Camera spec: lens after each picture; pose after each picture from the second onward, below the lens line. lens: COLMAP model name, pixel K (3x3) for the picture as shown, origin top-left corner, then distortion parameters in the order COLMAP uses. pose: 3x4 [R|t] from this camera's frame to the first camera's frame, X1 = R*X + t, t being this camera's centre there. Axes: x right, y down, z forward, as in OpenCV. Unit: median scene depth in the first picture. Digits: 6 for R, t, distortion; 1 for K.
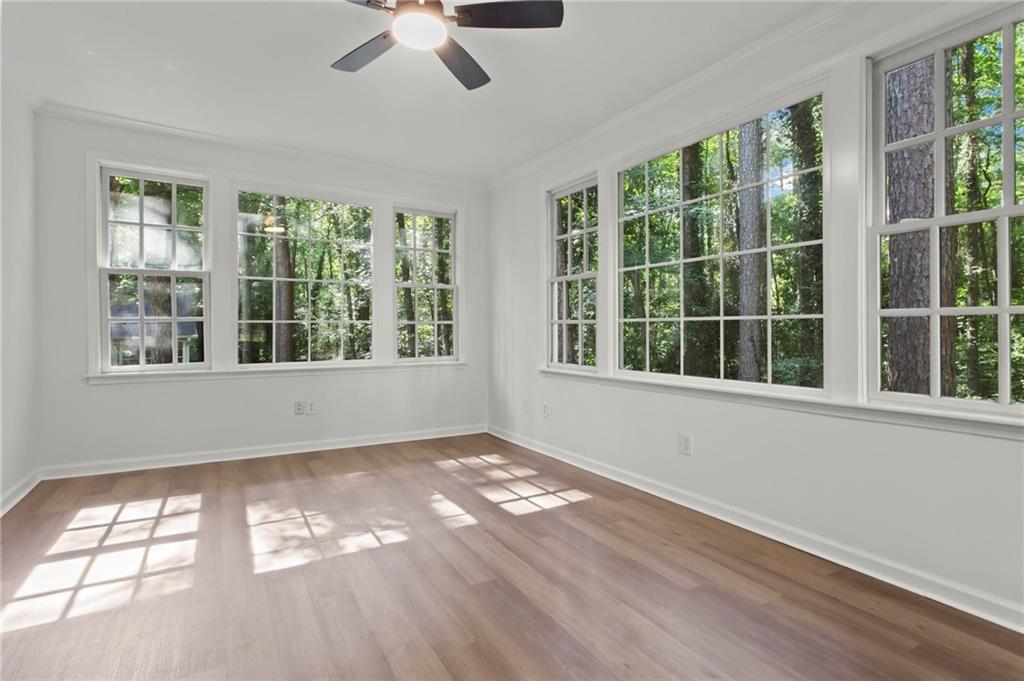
lens RADIAL K [[490.2, 0, 514.3], [0, 490.2, 334.6], [0, 0, 1]] dist [-0.003039, 0.003274]
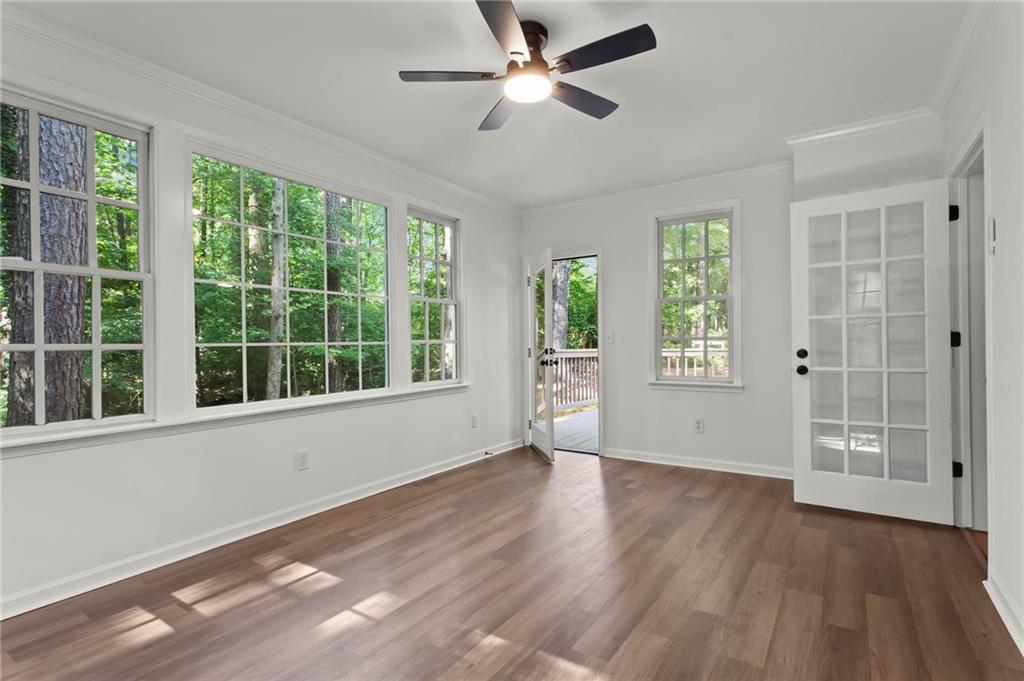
lens RADIAL K [[490.2, 0, 514.7], [0, 490.2, 342.4], [0, 0, 1]] dist [-0.003039, 0.003274]
pose [[-0.421521, 0.011910, 0.906740, -0.863871], [0.024560, 0.999697, -0.001714, -0.024014], [-0.906486, 0.021547, -0.421686, 1.067524]]
